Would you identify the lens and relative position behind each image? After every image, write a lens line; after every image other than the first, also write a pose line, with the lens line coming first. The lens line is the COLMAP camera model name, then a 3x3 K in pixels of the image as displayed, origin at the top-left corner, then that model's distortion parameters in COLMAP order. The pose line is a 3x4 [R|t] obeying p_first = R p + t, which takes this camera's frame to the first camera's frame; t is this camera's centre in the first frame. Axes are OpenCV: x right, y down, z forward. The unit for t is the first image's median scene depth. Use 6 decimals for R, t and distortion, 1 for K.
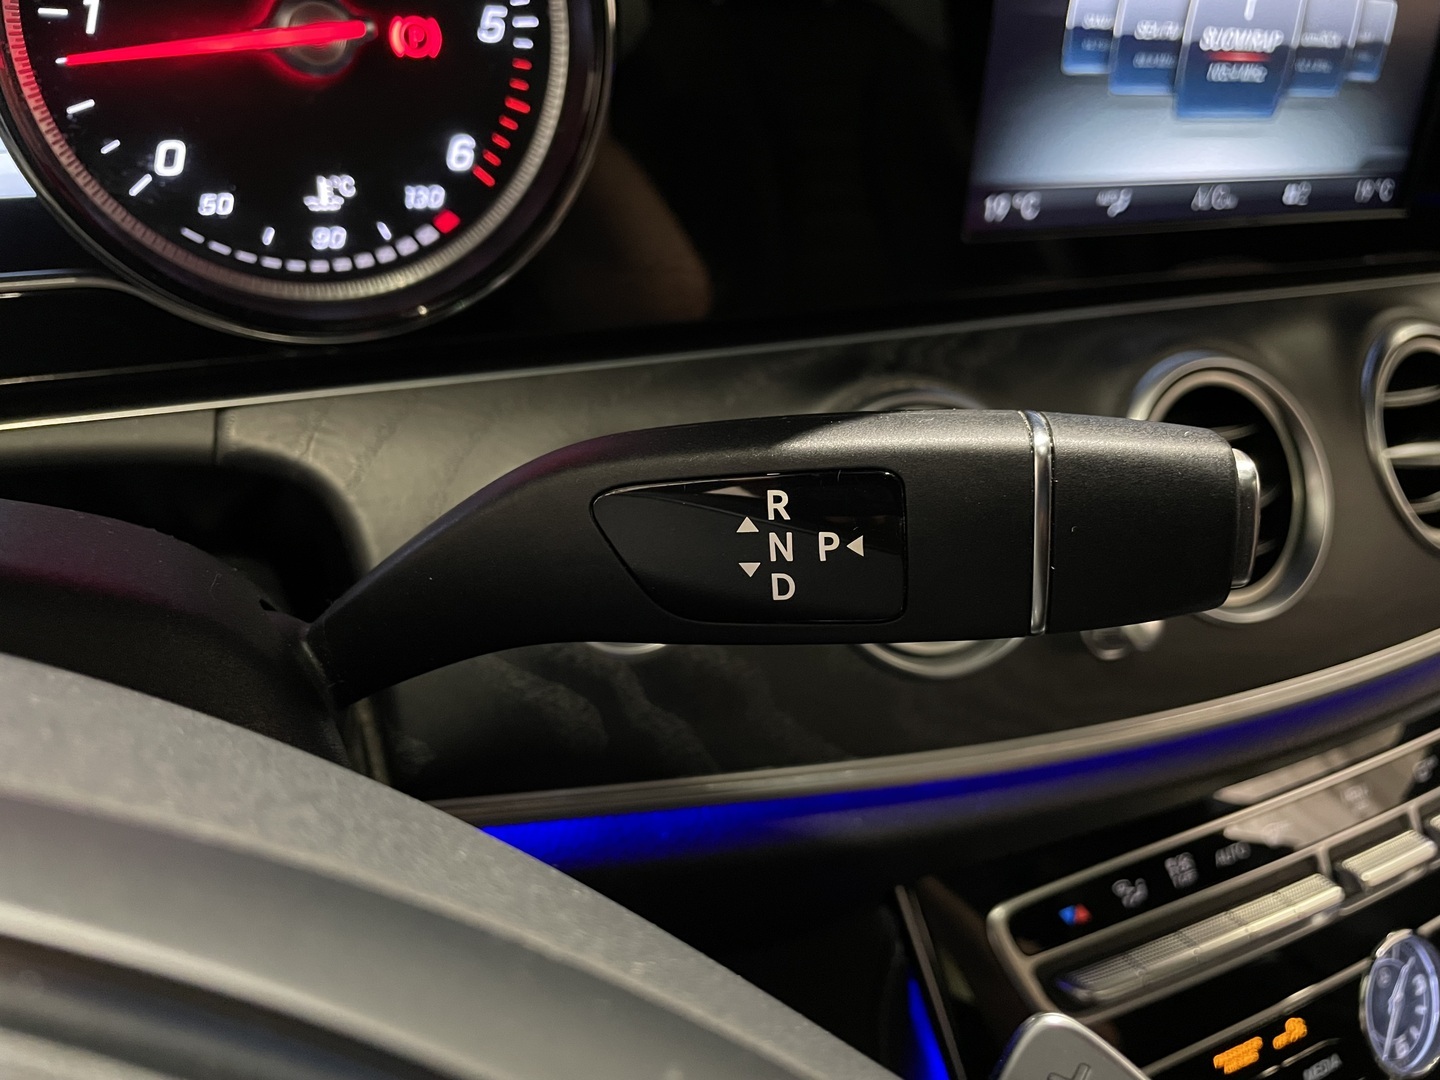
lens RADIAL K [[1134.0, 0, 722.1], [0, 1134.0, 531.7], [0, 0, 1]] dist [0.051089, -0.106058]
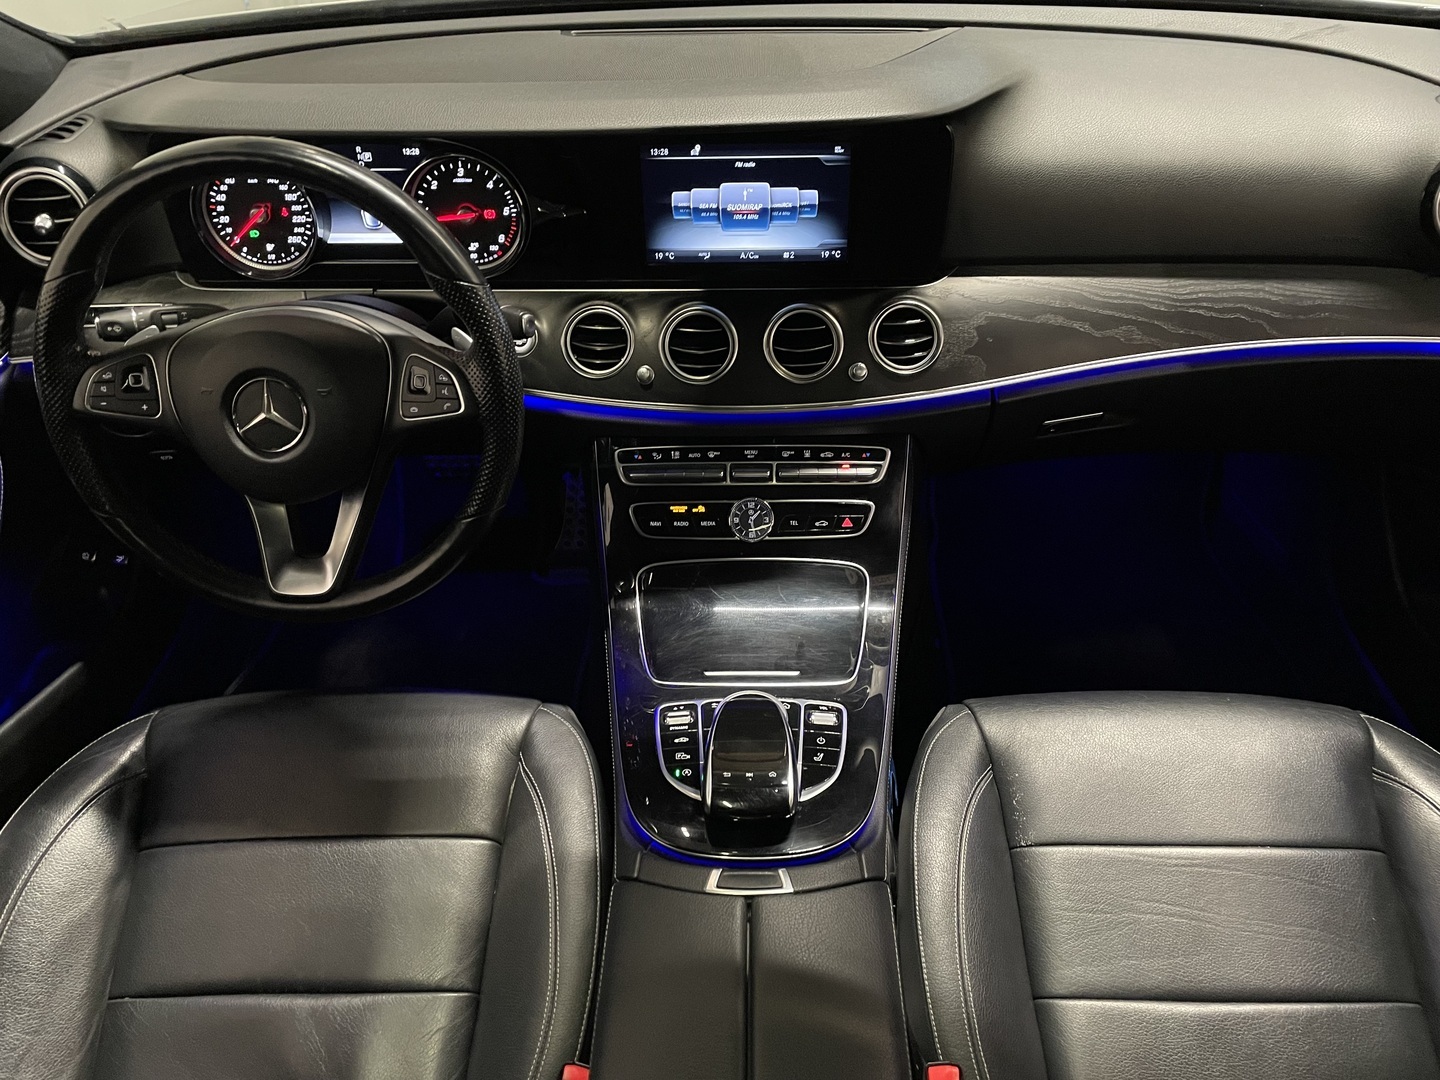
lens RADIAL K [[1077.6, 0, 727.0], [0, 1077.6, 541.7], [0, 0, 1]] dist [0.080072, -0.112963]
pose [[0.871839, 0.203597, -0.445472, 2.100993], [-0.156572, 0.977638, 0.140387, 0.070701], [0.464093, -0.052646, 0.884221, -1.887404]]
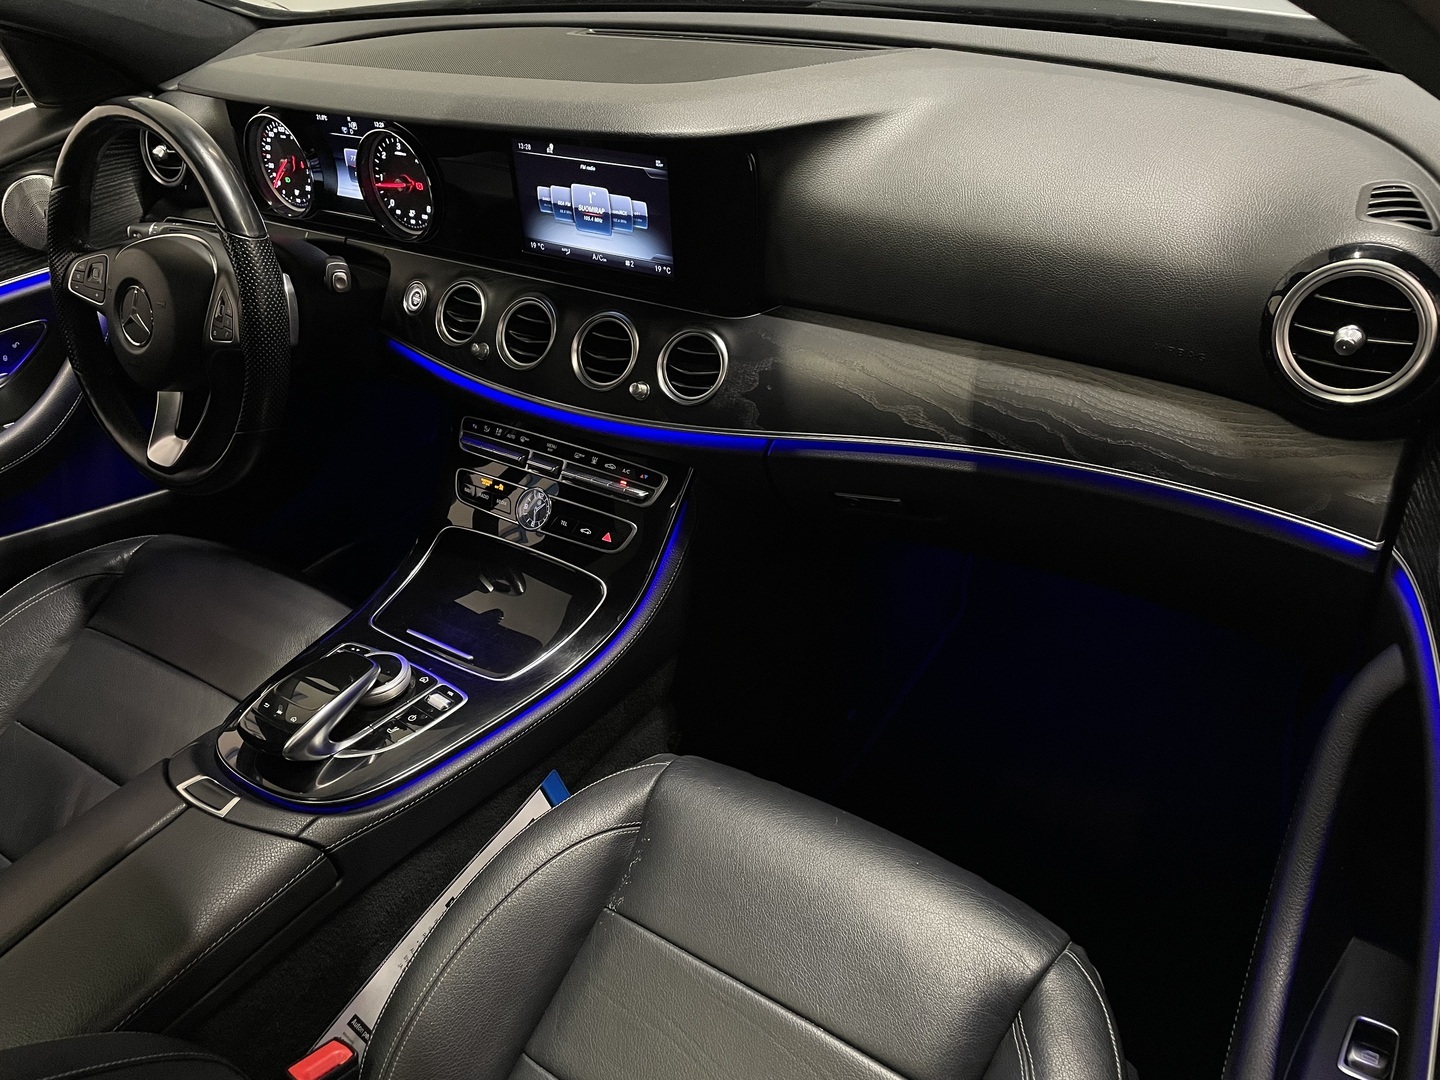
lens RADIAL K [[1077.6, 0, 727.0], [0, 1077.6, 541.7], [0, 0, 1]] dist [0.080072, -0.112963]
pose [[0.469172, 0.403283, -0.785646, 3.697575], [-0.330709, 0.905138, 0.267127, -0.567569], [0.818846, 0.134491, 0.558035, -0.300294]]
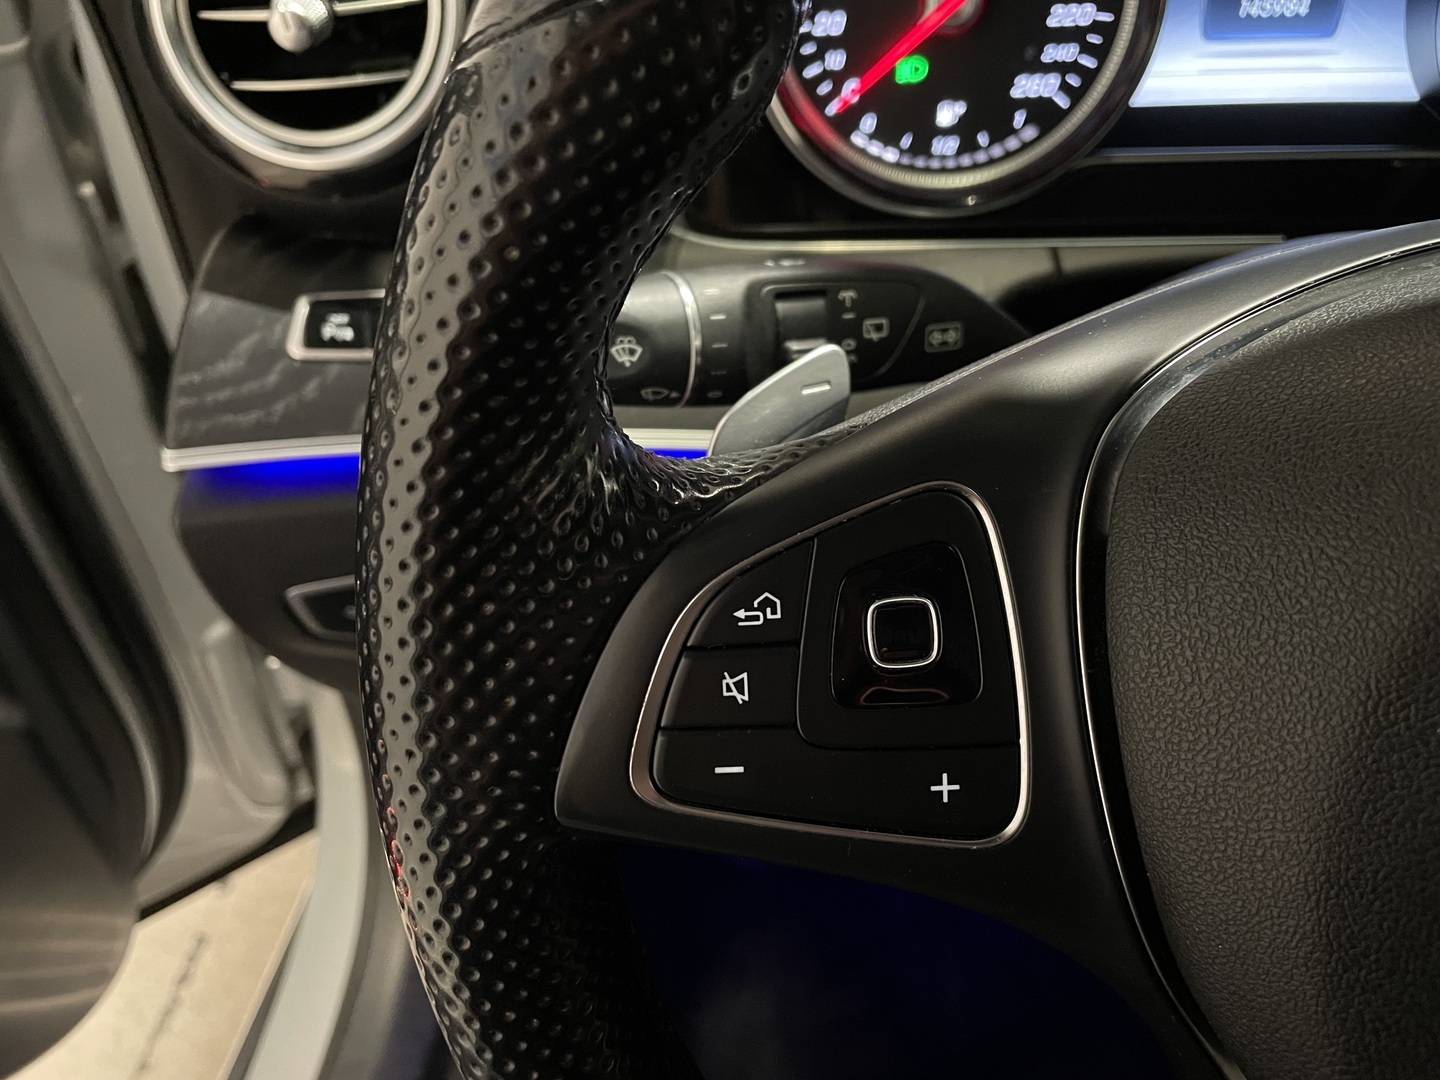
lens RADIAL K [[1108.7, 0, 713.5], [0, 1108.7, 533.3], [0, 0, 1]] dist [0.095710, -0.146605]
pose [[0.822348, 0.190032, -0.536313, -0.336389], [-0.166974, 0.981677, 0.091811, 0.221087], [0.543934, 0.014049, 0.839011, -0.567799]]
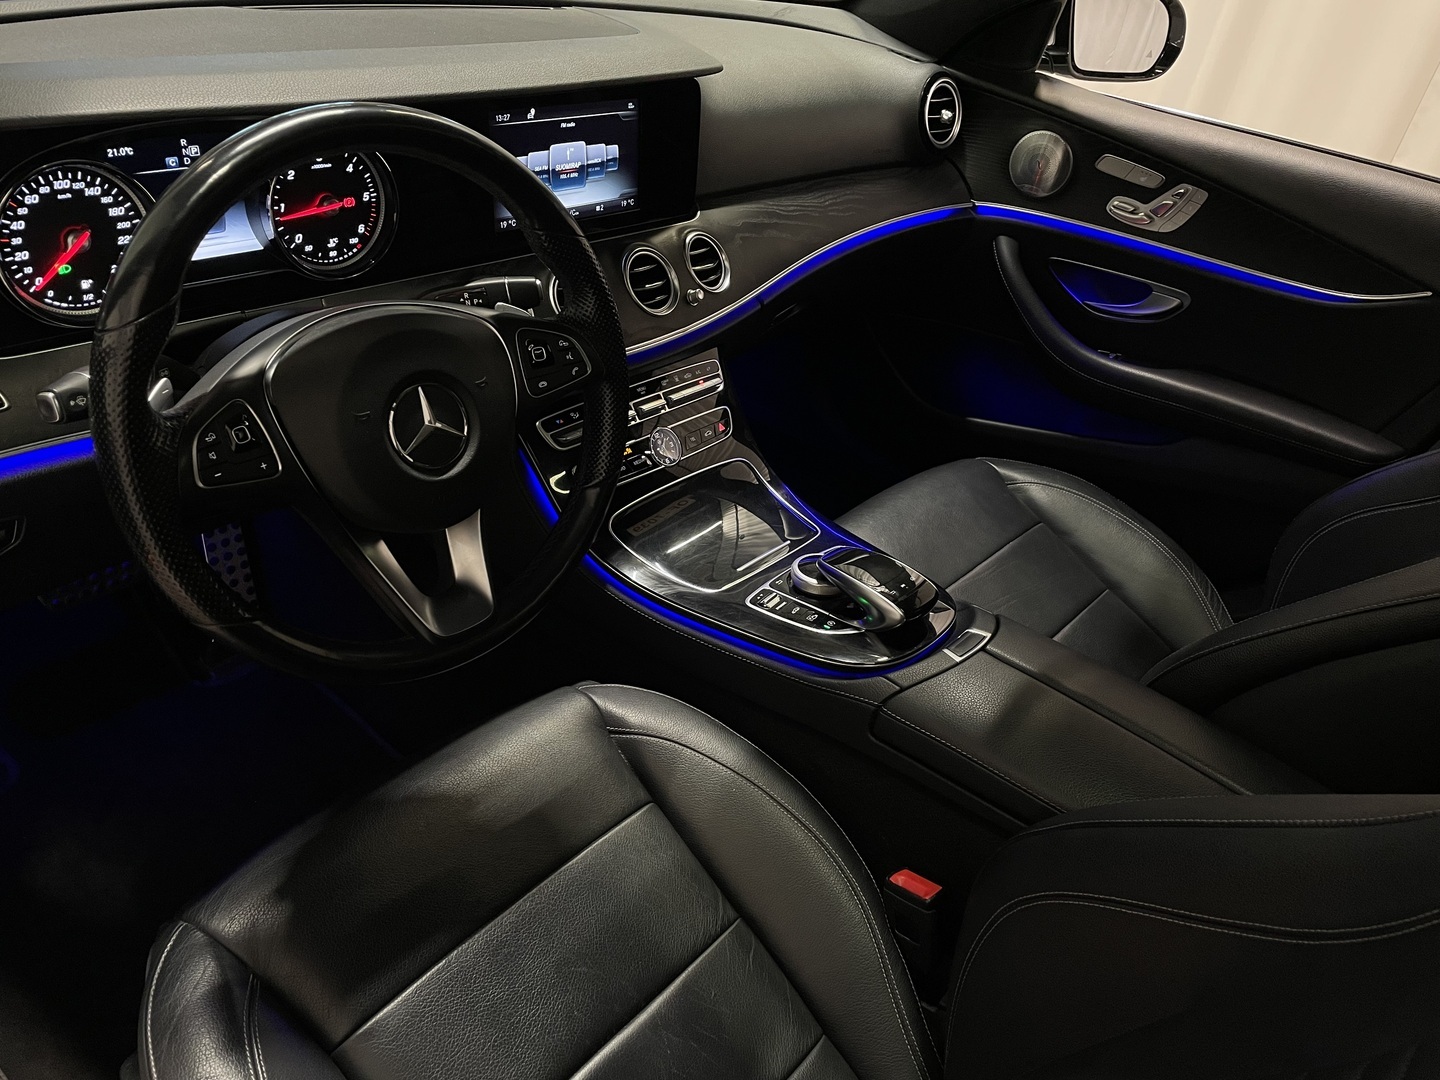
lens RADIAL K [[1077.6, 0, 727.0], [0, 1077.6, 541.7], [0, 0, 1]] dist [0.080072, -0.112963]
pose [[0.930005, -0.178674, 0.321196, -0.363046], [0.150758, 0.982432, 0.109993, 0.404384], [-0.335206, -0.053872, 0.940603, -2.407527]]
